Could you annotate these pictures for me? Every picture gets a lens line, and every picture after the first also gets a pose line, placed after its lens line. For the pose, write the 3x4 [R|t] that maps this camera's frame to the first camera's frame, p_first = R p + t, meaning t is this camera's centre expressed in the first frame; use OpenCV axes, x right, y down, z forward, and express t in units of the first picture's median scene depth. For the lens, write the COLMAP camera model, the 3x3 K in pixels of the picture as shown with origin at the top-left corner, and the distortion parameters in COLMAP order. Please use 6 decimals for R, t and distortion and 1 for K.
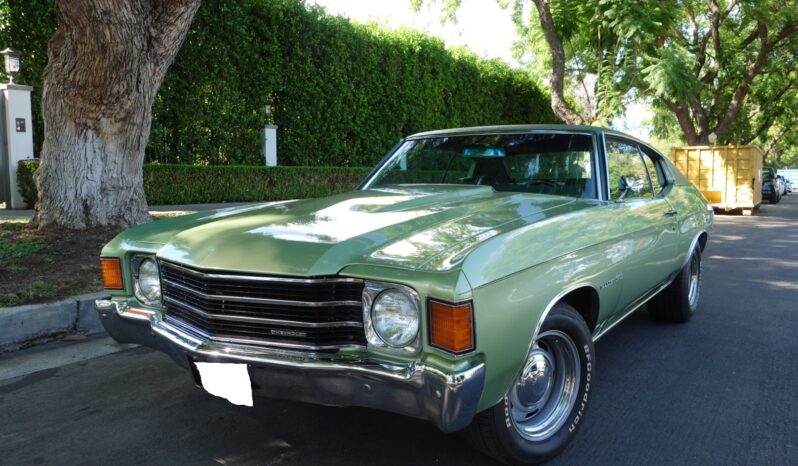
lens RADIAL K [[611.8, 0, 393.6], [0, 611.8, 230.3], [0, 0, 1]] dist [-0.015550, -0.002689]
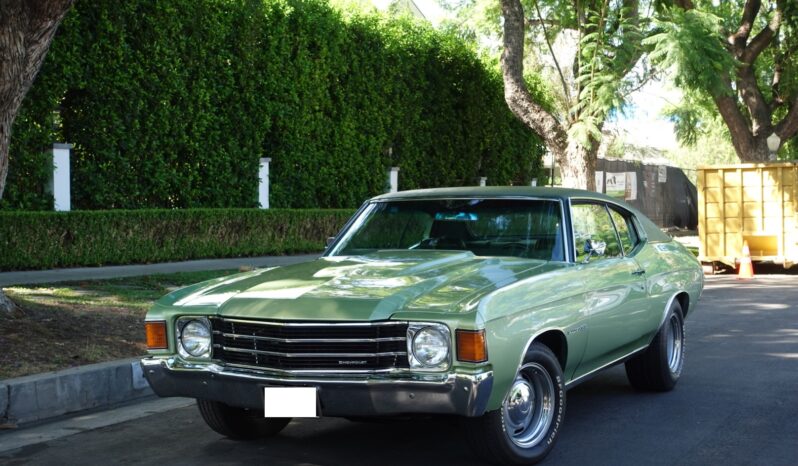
lens RADIAL K [[1188.1, 0, 400.0], [0, 1188.1, 229.2], [0, 0, 1]] dist [-0.088065, 0.000000]
pose [[0.986565, -0.015808, 0.162600, -0.115471], [0.027757, 0.997056, -0.071478, 0.013615], [-0.160991, 0.075031, 0.984100, -0.397670]]
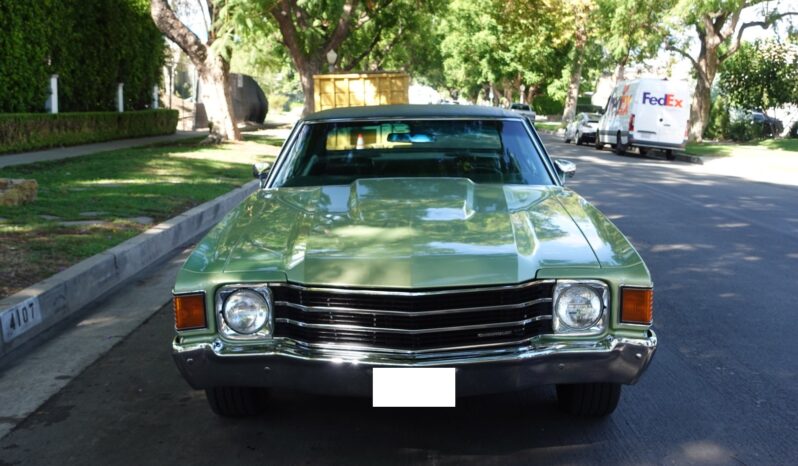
lens RADIAL K [[912.8, 0, 401.0], [0, 912.8, 233.6], [0, 0, 1]] dist [0.001961, 0.000000]
pose [[0.840667, -0.090826, 0.533881, -0.281095], [0.064621, 0.995616, 0.067624, -0.034297], [-0.537682, -0.022349, 0.842851, -0.082465]]
